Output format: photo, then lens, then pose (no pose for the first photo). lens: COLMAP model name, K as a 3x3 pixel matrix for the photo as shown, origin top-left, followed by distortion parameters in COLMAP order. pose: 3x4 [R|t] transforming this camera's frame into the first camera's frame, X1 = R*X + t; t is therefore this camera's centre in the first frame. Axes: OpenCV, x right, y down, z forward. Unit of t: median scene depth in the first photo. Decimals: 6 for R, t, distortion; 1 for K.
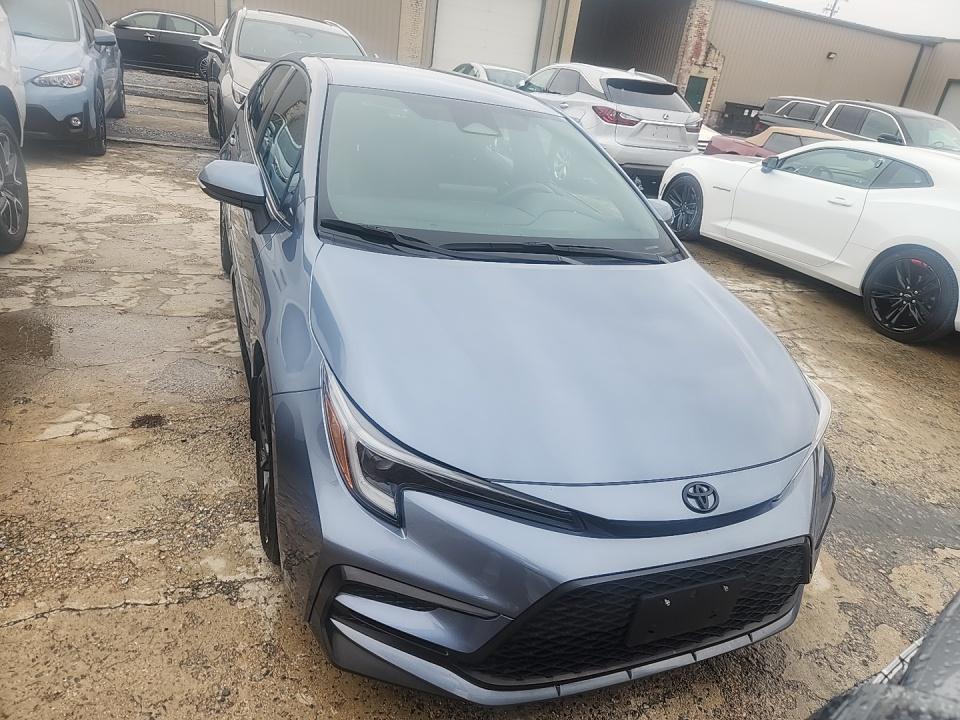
lens RADIAL K [[647.3, 0, 490.1], [0, 647.3, 359.8], [0, 0, 1]] dist [0.057093, -0.043595]
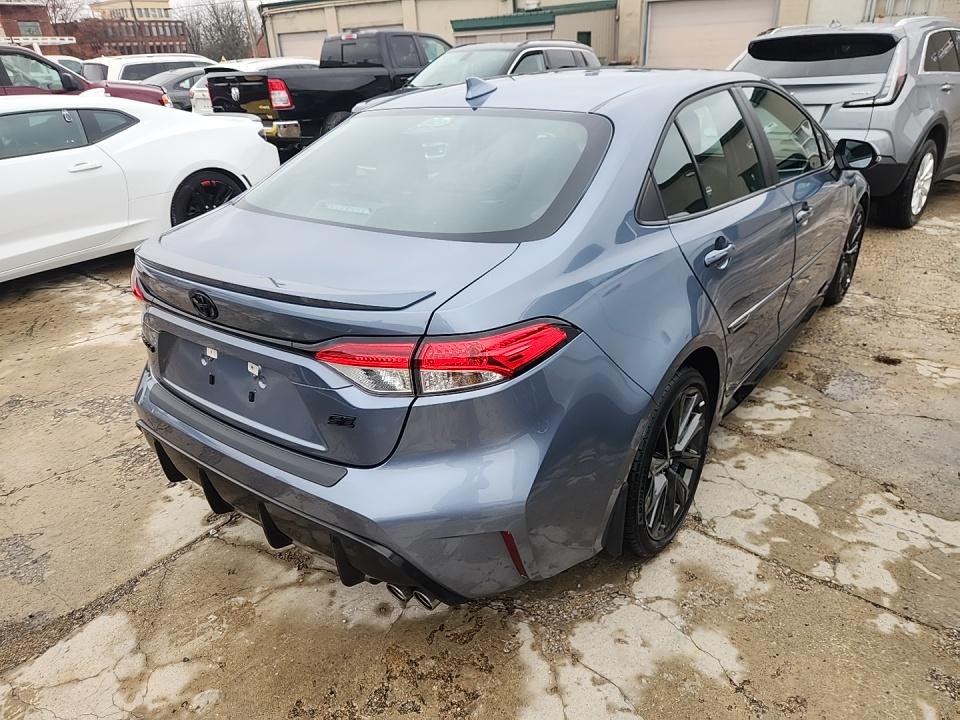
lens RADIAL K [[647.3, 0, 484.0], [0, 647.3, 355.5], [0, 0, 1]] dist [0.057093, -0.043595]
pose [[-0.508716, -0.472415, 0.719744, -1.045163], [0.327285, 0.667123, 0.669202, -1.033178], [-0.796299, 0.575995, -0.184762, 1.869382]]
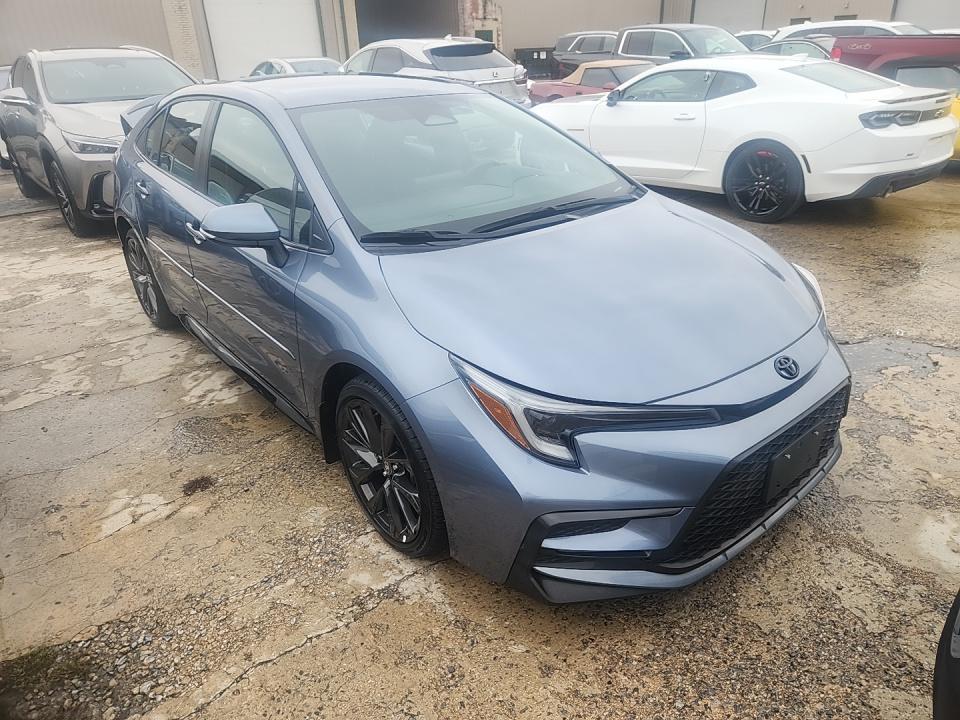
lens RADIAL K [[647.3, 0, 494.4], [0, 647.3, 348.5], [0, 0, 1]] dist [0.057093, -0.043595]
pose [[0.934517, -0.290152, 0.206129, -0.251296], [0.285403, 0.956936, 0.053087, -0.027664], [-0.212656, 0.009219, 0.977084, -0.053985]]
